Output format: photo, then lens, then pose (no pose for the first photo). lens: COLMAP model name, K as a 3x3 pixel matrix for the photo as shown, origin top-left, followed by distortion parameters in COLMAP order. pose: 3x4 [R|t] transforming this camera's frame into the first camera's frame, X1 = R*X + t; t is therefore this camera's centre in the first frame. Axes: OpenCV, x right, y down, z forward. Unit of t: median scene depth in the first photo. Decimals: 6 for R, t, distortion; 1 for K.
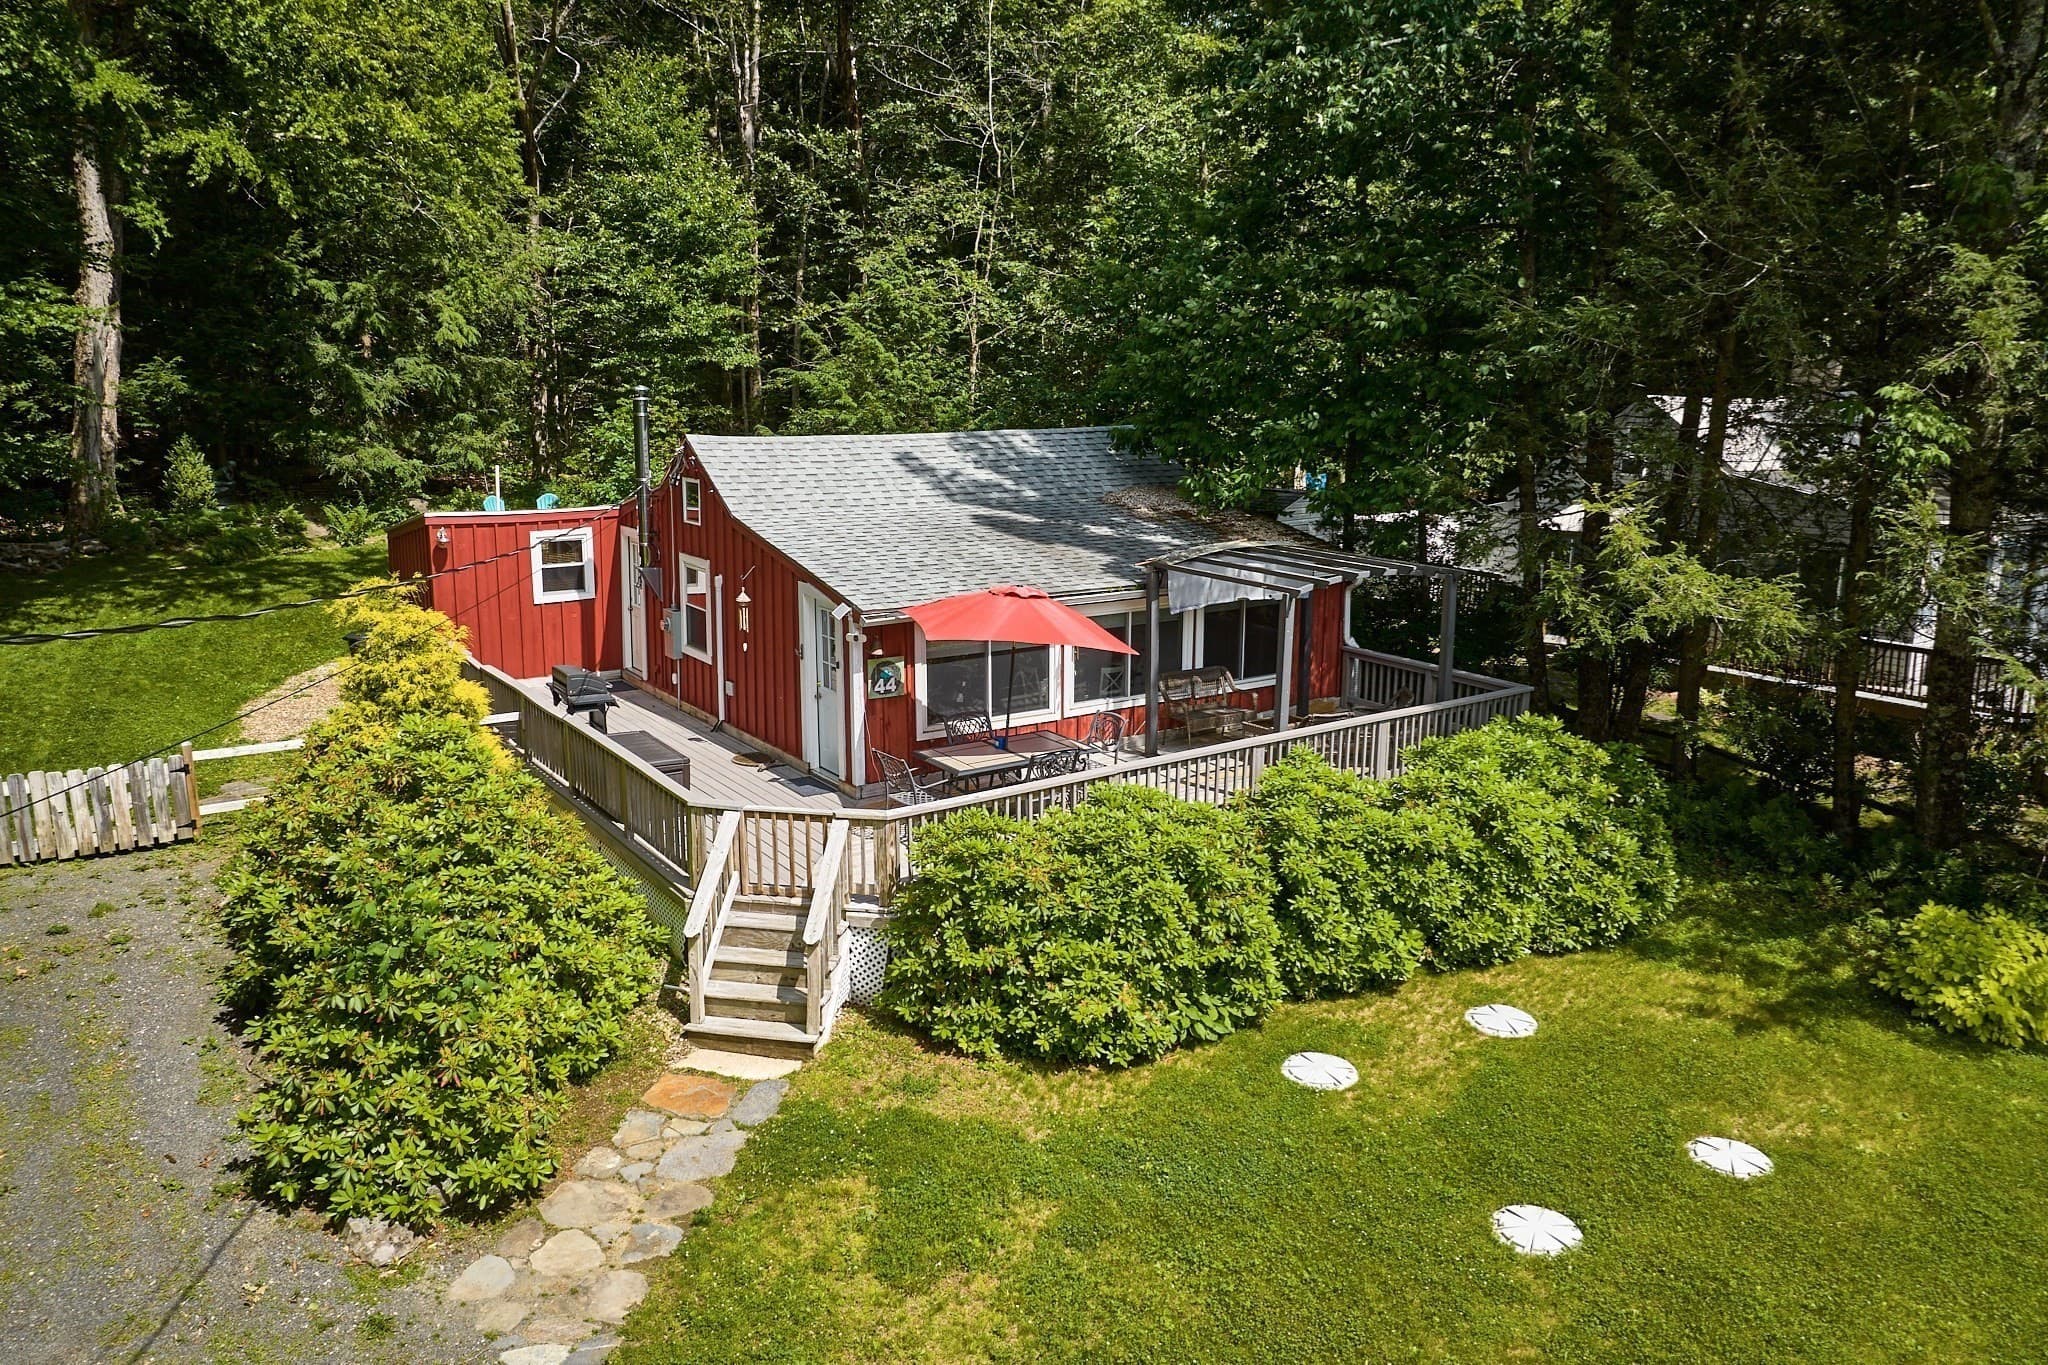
lens RADIAL K [[1404.2, 0, 1024.0], [0, 1404.2, 682.5], [0, 0, 1]] dist [-0.025156, -0.002355]
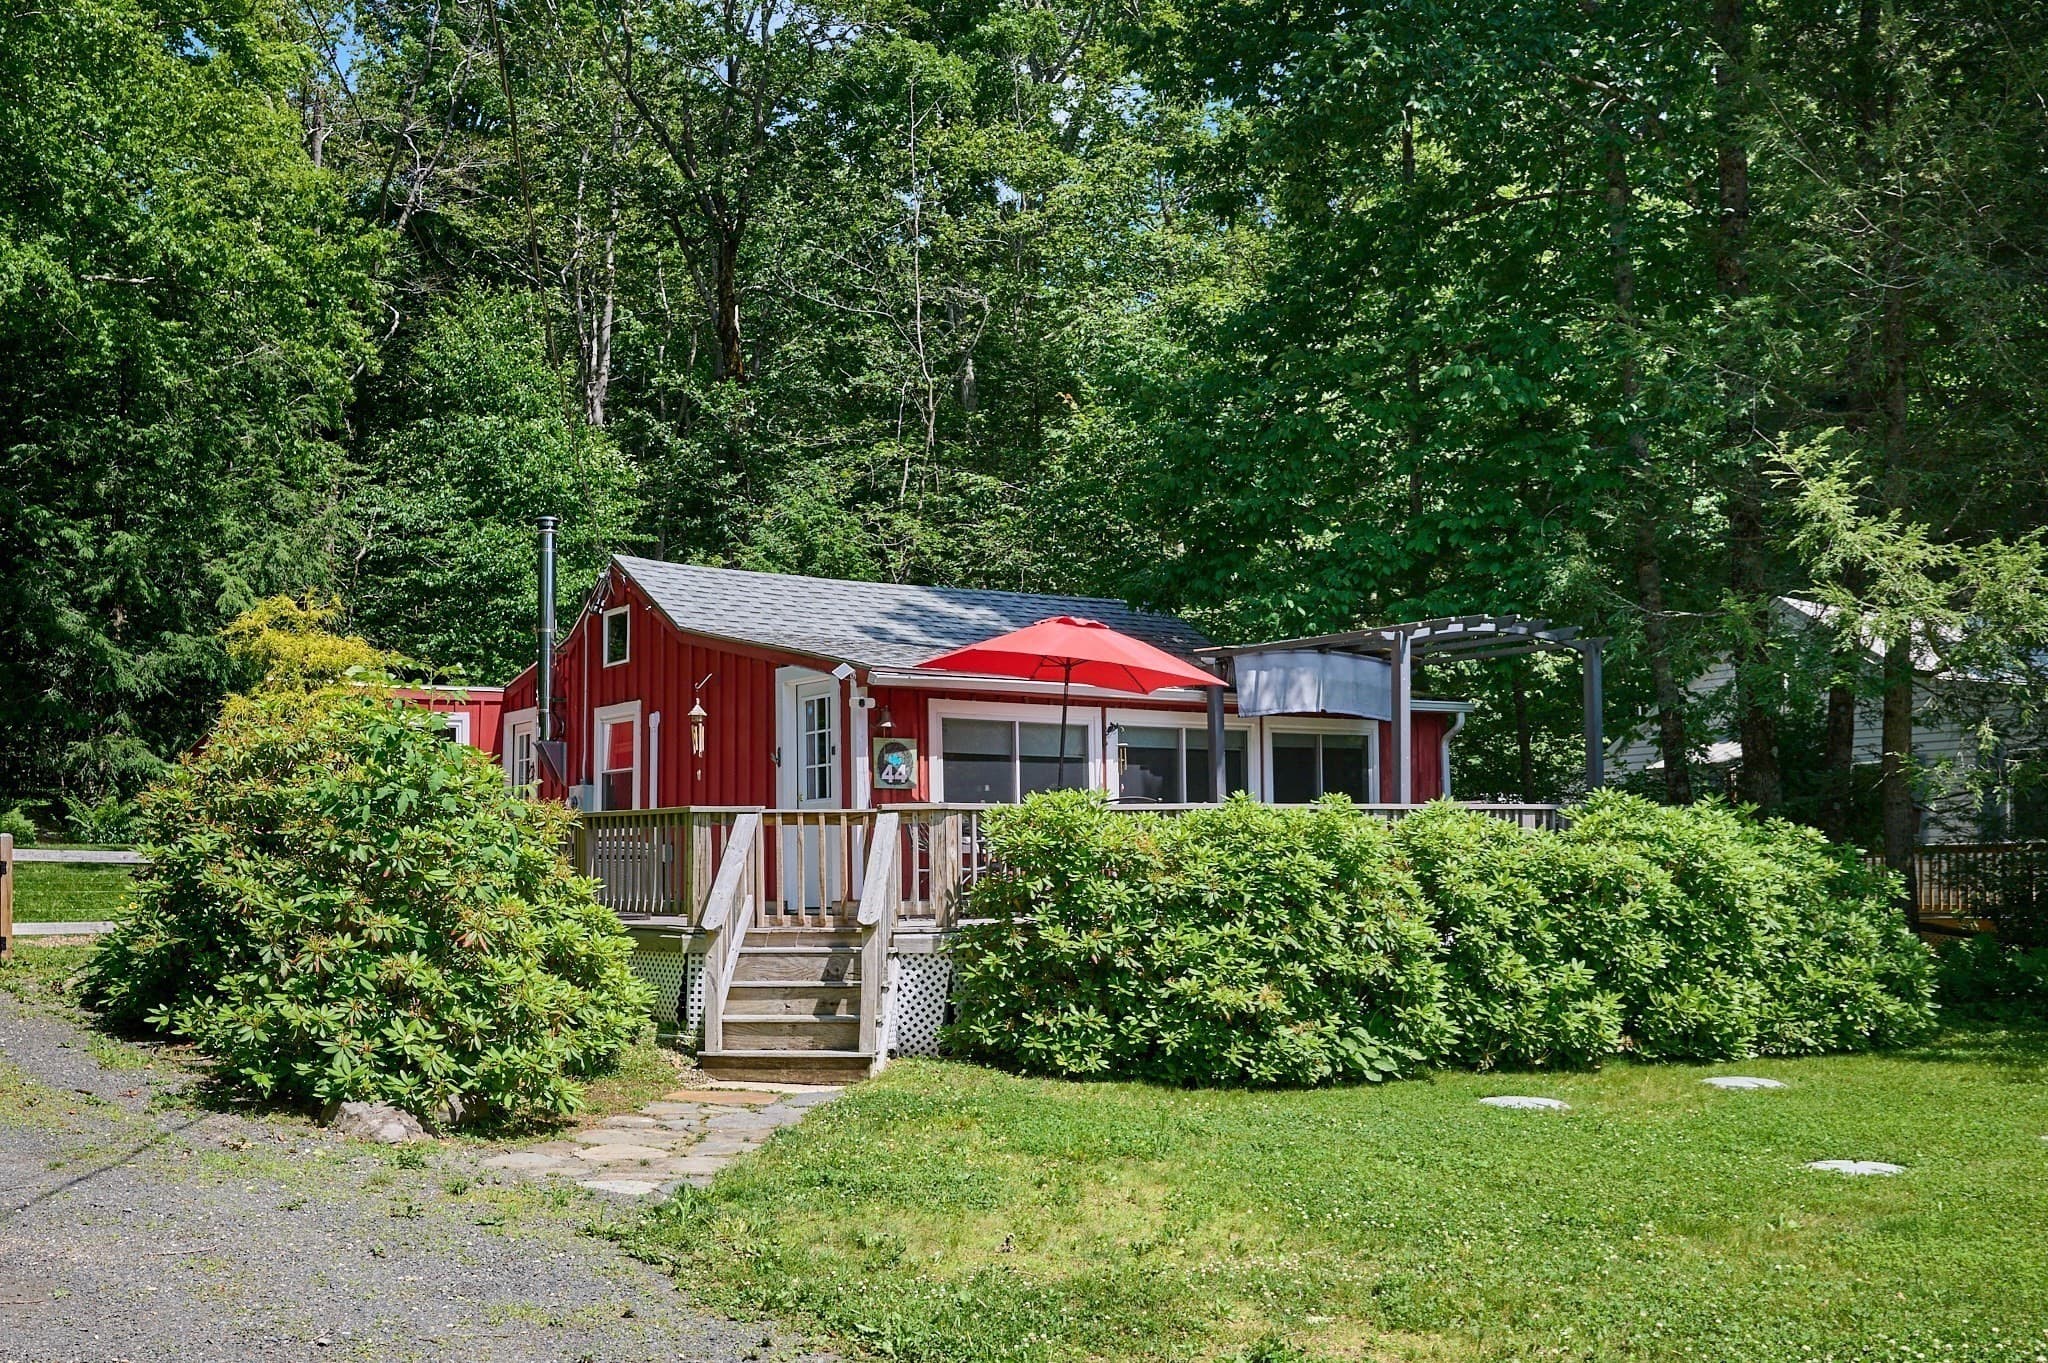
lens RADIAL K [[1935.5, 0, 888.9], [0, 1935.5, 843.1], [0, 0, 1]] dist [-0.006133, 0.007882]
pose [[0.999925, -0.011355, 0.004627, -0.127012], [0.012121, 0.972482, -0.232662, 0.346396], [-0.001858, 0.232701, 0.972547, -0.060939]]
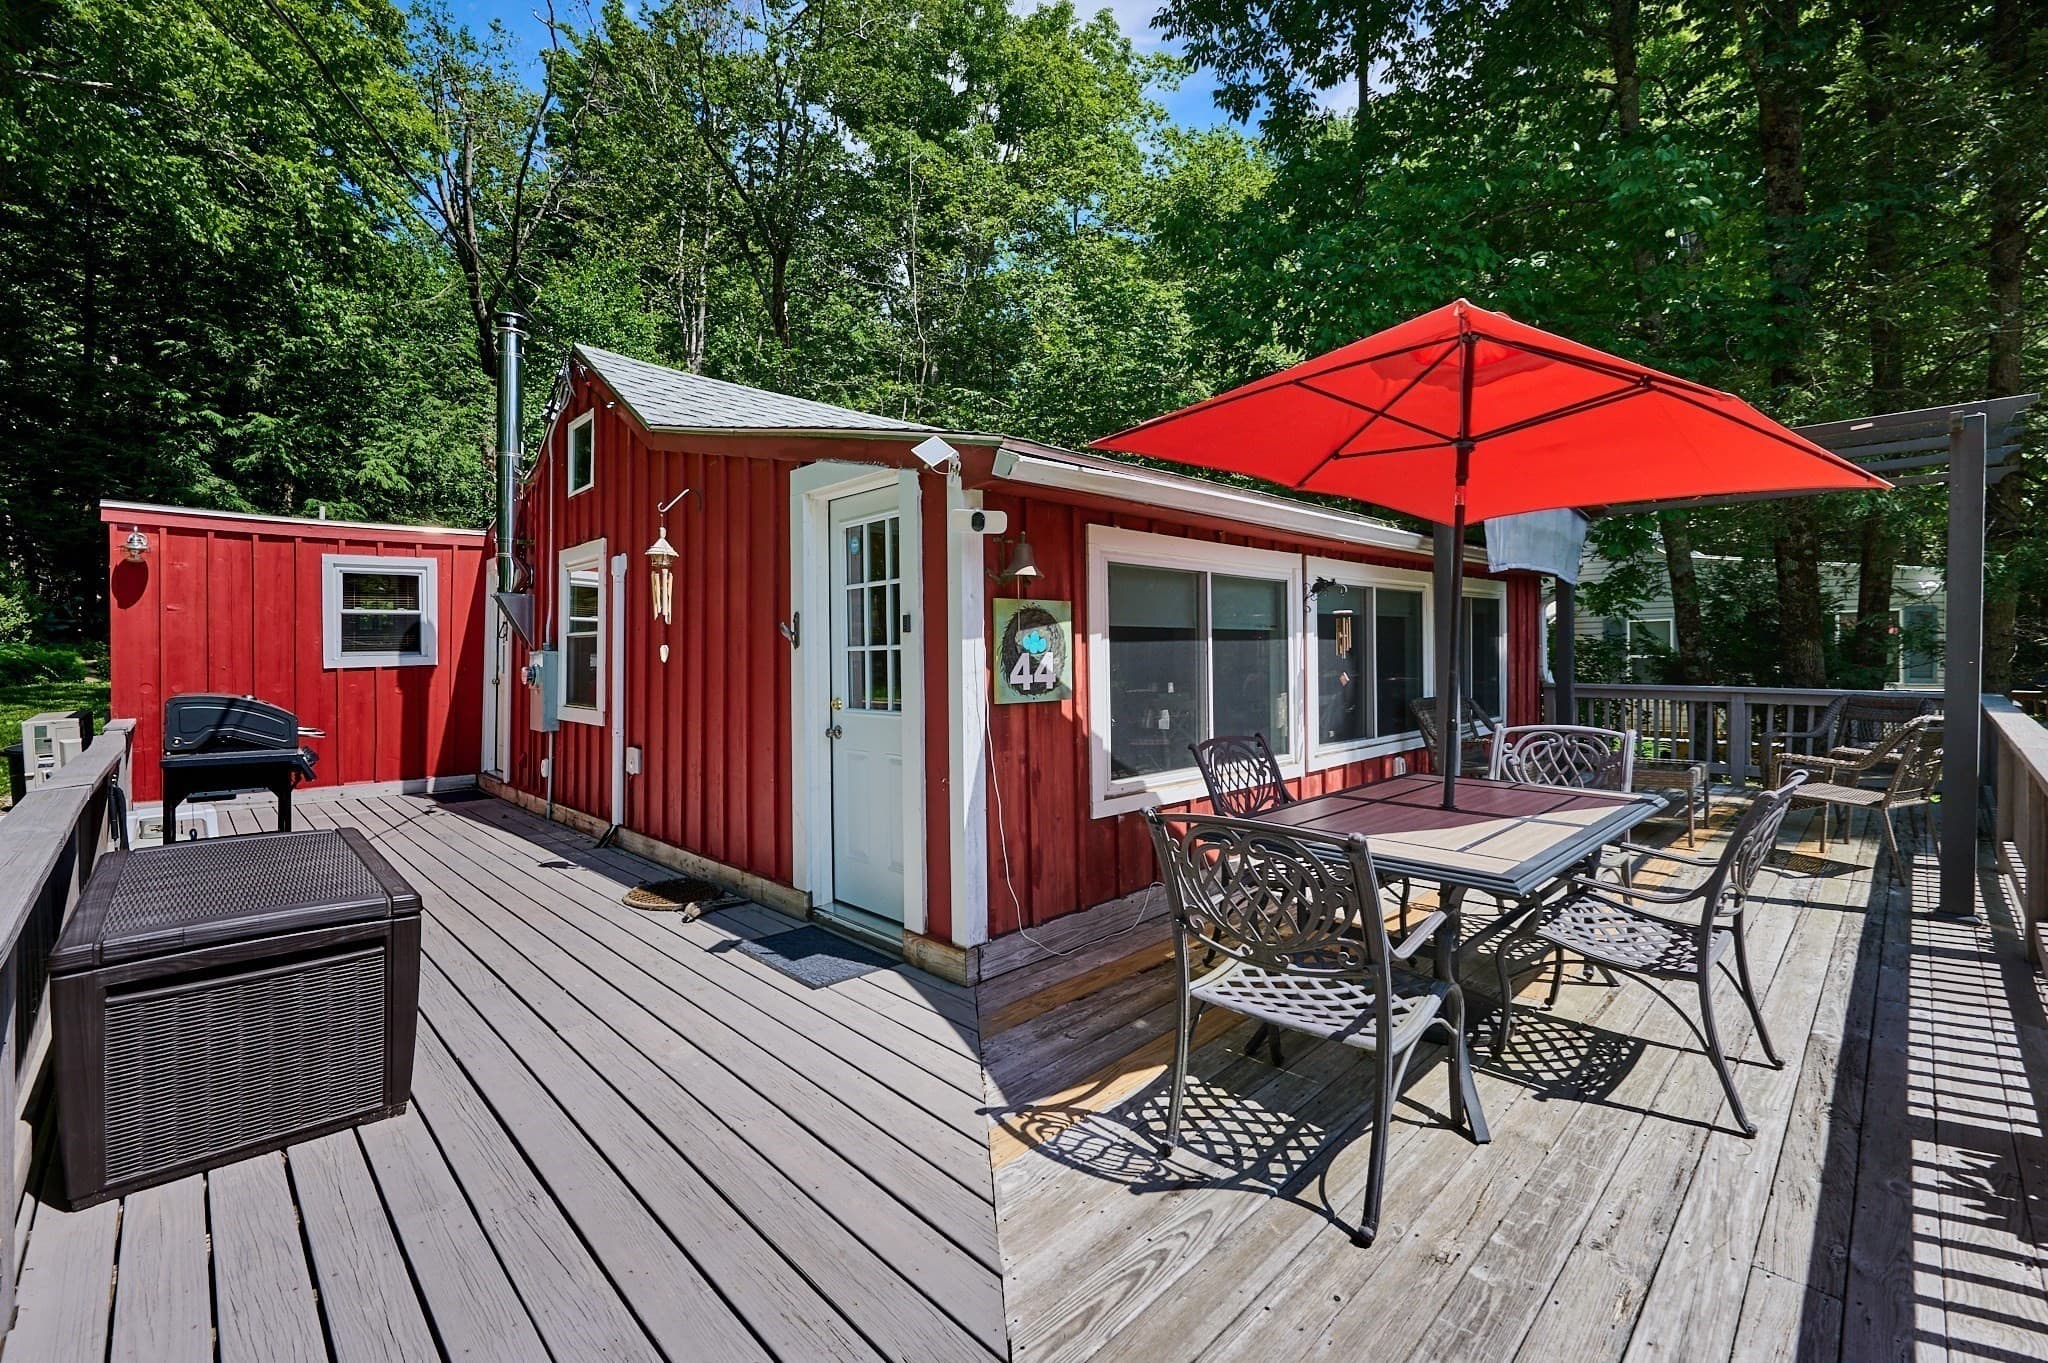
lens RADIAL K [[842.2, 0, 1027.4], [0, 842.2, 655.2], [0, 0, 1]] dist [-0.000528, -0.000021]
pose [[0.981975, -0.012529, 0.188593, -0.170728], [0.052098, 0.977089, -0.206357, 0.053911], [-0.181686, 0.212463, 0.960130, 0.914113]]
